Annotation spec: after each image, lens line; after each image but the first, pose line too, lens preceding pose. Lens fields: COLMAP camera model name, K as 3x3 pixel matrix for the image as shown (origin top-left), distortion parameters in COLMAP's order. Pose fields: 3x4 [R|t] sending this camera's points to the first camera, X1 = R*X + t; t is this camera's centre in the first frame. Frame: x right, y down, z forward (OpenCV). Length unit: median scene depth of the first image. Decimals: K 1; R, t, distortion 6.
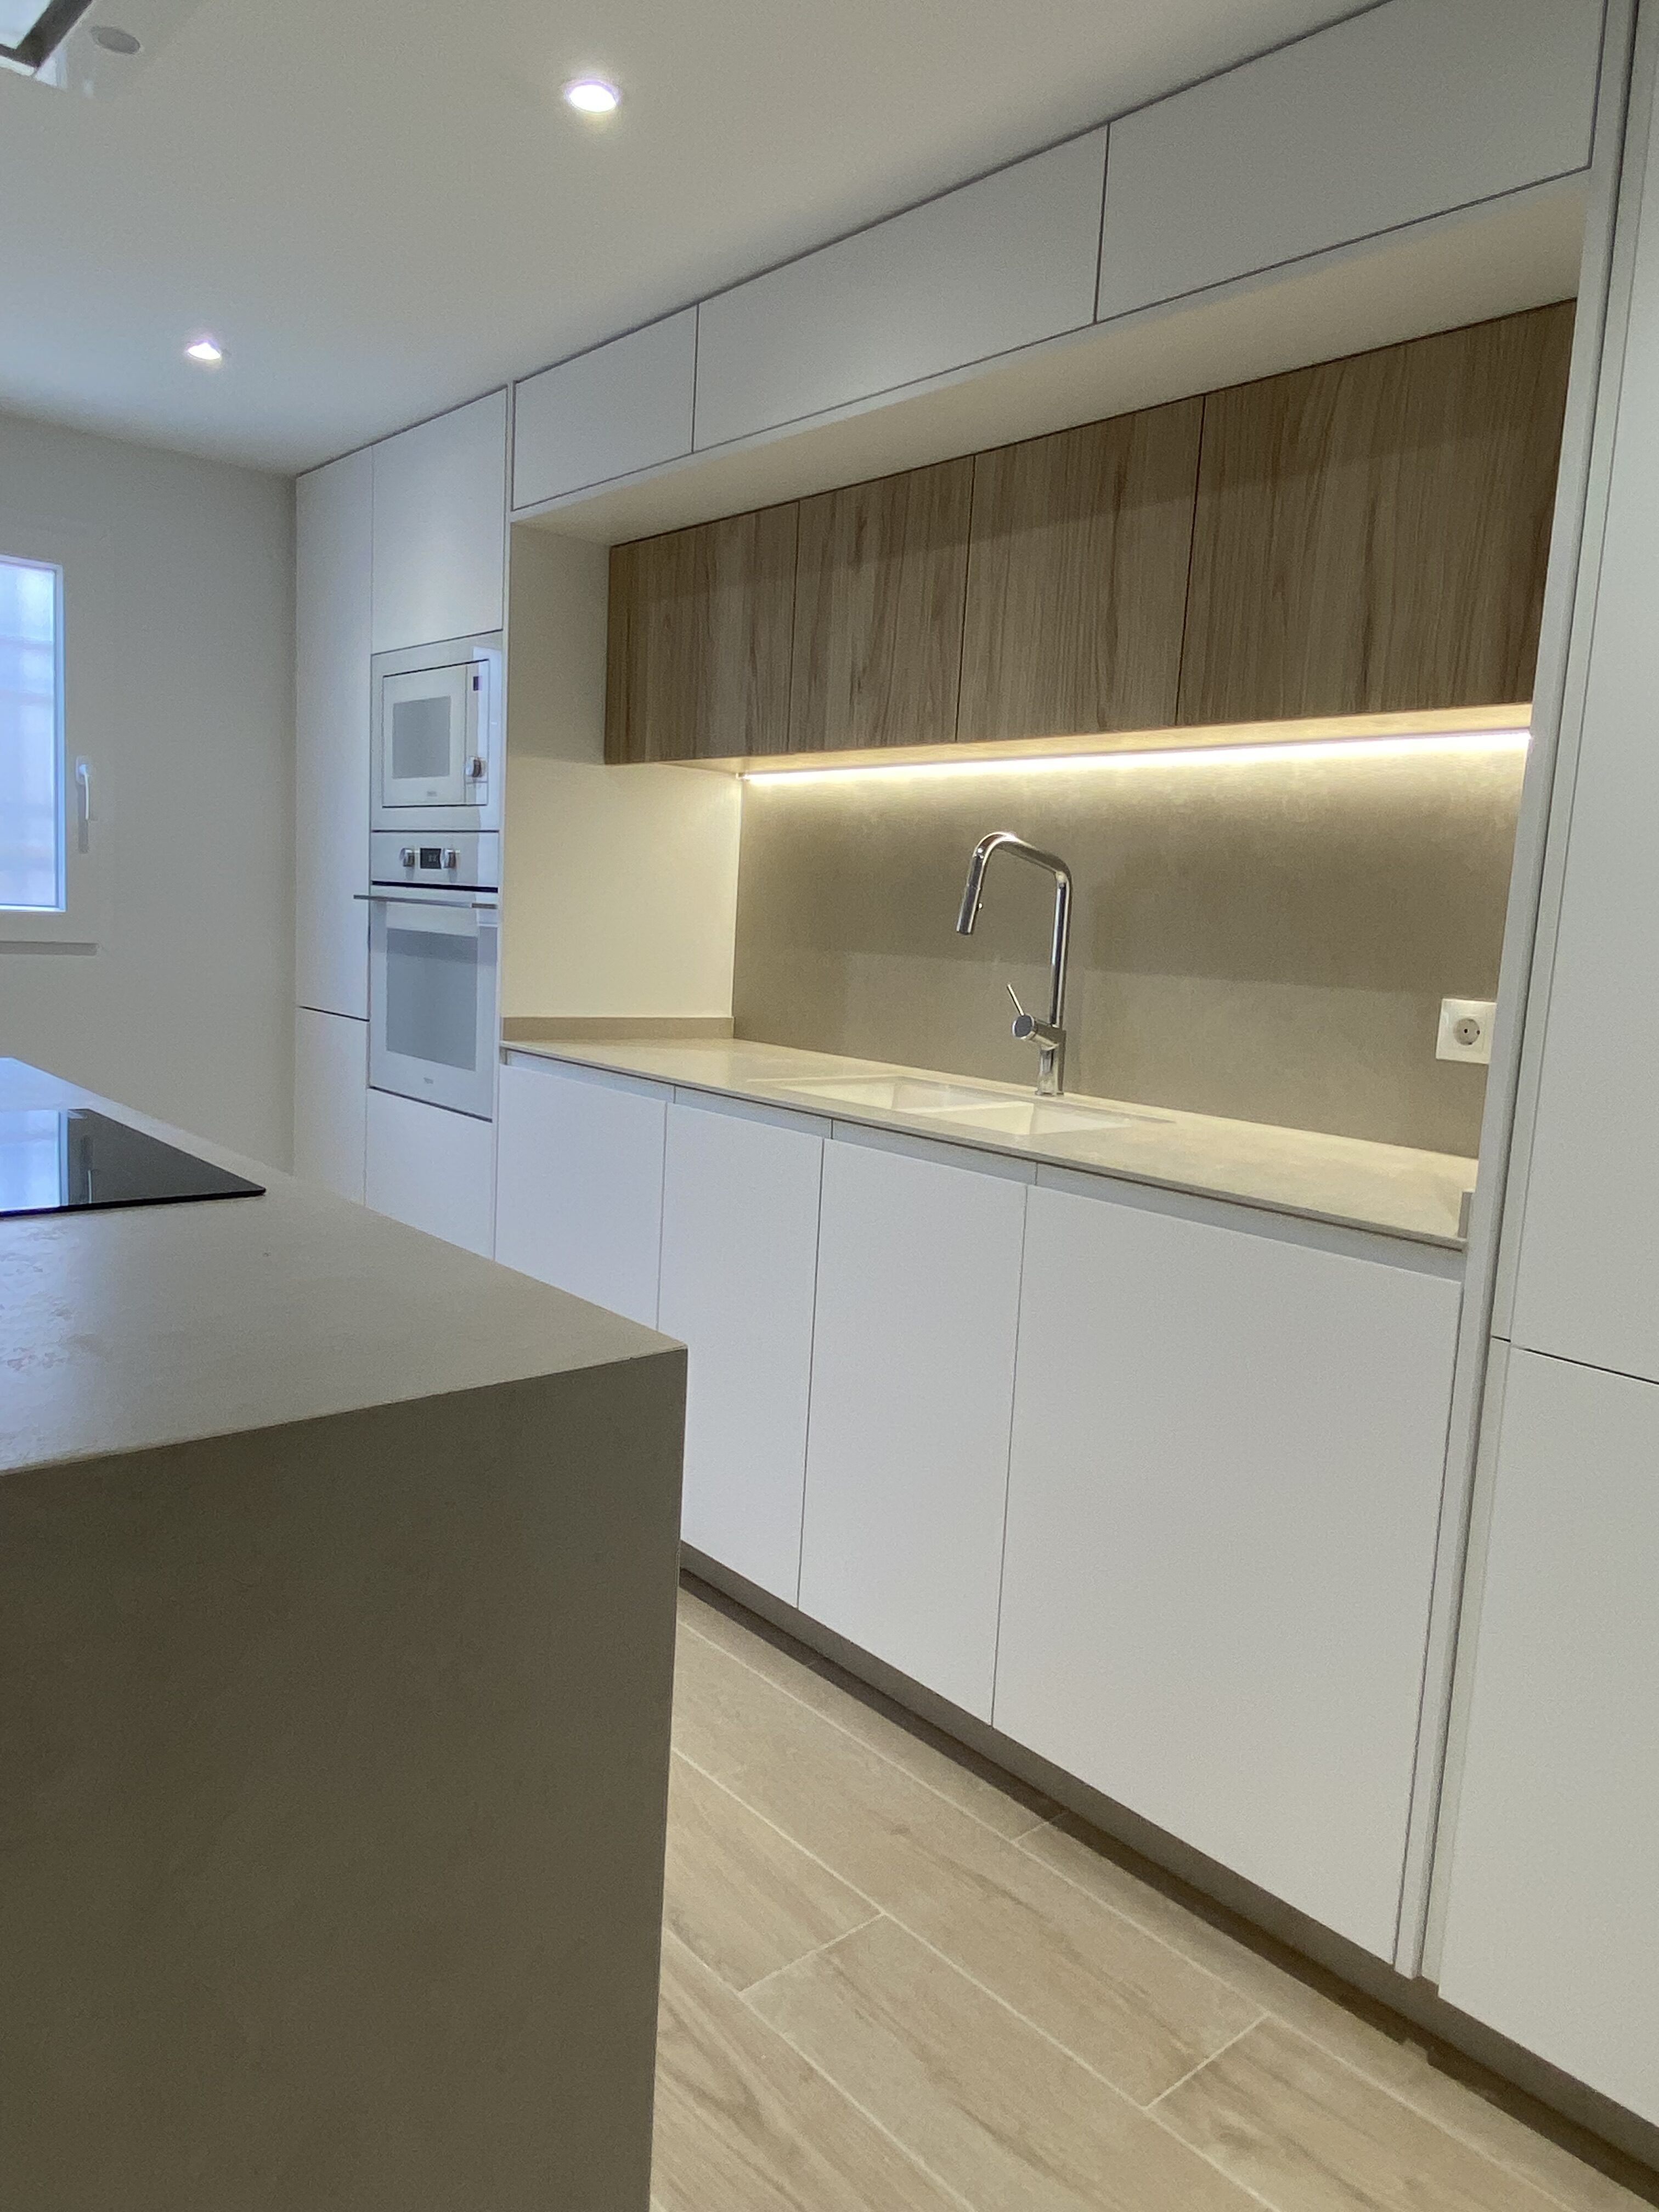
lens RADIAL K [[1497.7, 0, 829.5], [0, 1497.7, 1106.0], [0, 0, 1]] dist [0.083038, -0.110550]
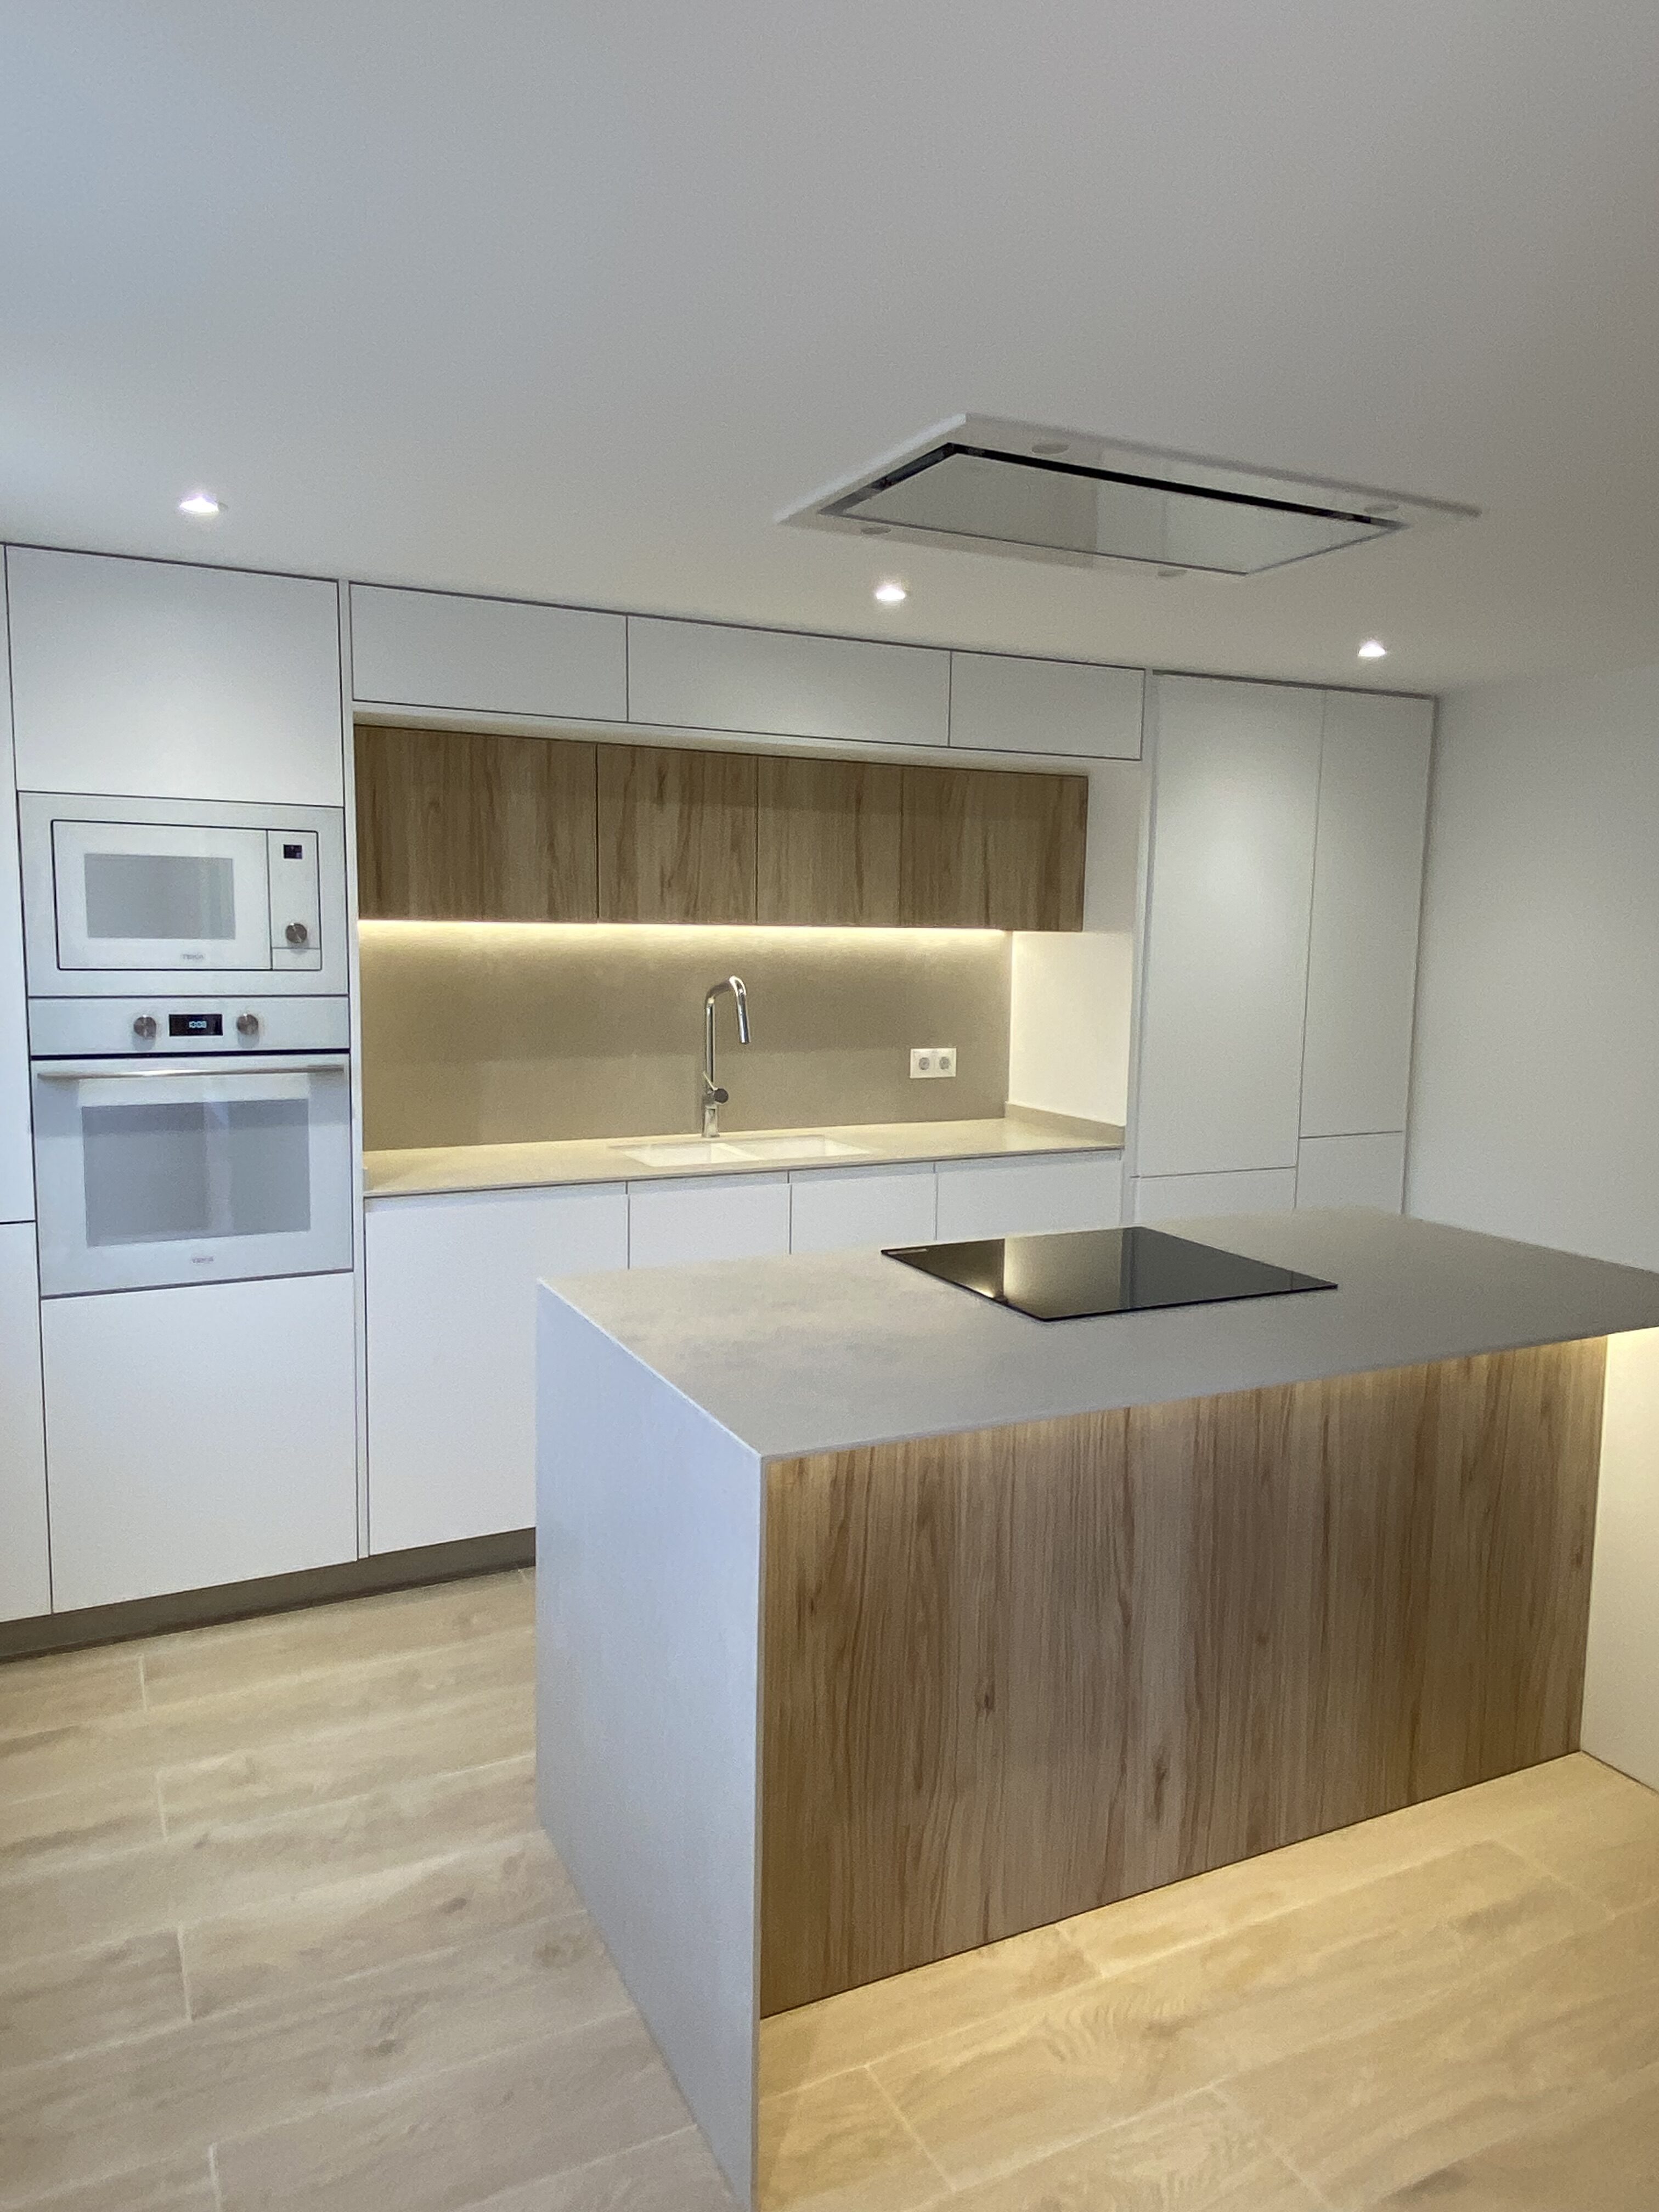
lens RADIAL K [[1497.7, 0, 829.5], [0, 1497.7, 1106.0], [0, 0, 1]] dist [0.083038, -0.110550]
pose [[0.253992, -0.166613, 0.952748, -1.336934], [0.123161, 0.982604, 0.139001, -0.246557], [-0.959333, 0.082036, 0.270094, 0.466742]]
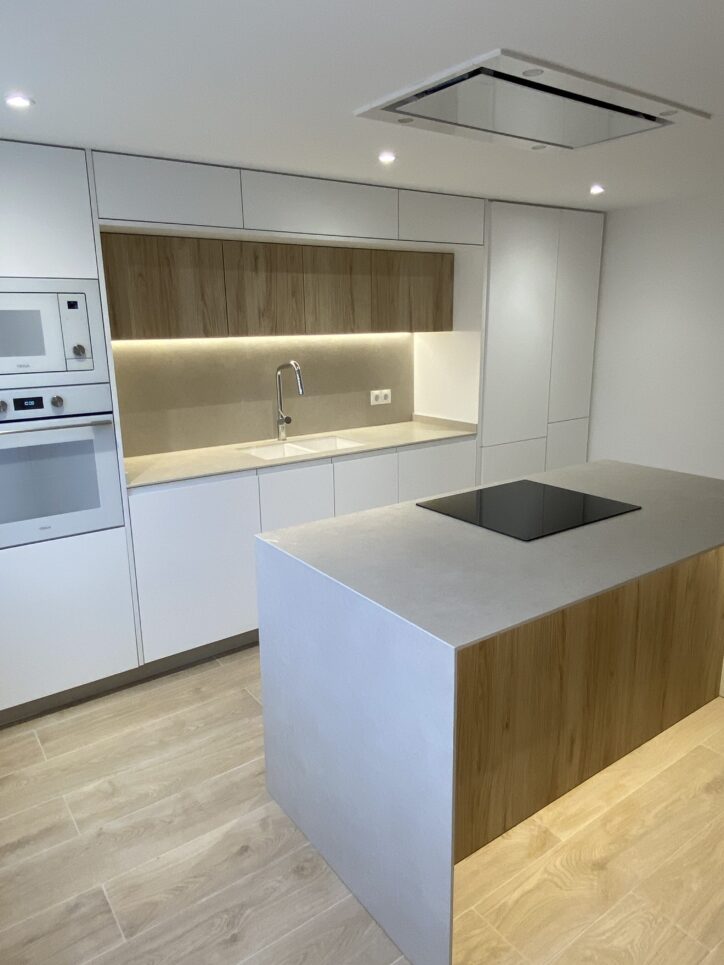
lens RADIAL K [[653.8, 0, 366.9], [0, 653.8, 481.3], [0, 0, 1]] dist [0.069130, -0.084609]
pose [[0.092169, -0.292865, 0.951701, -1.216333], [0.147461, 0.949245, 0.277828, -0.291109], [-0.984764, 0.114731, 0.130677, 0.666129]]
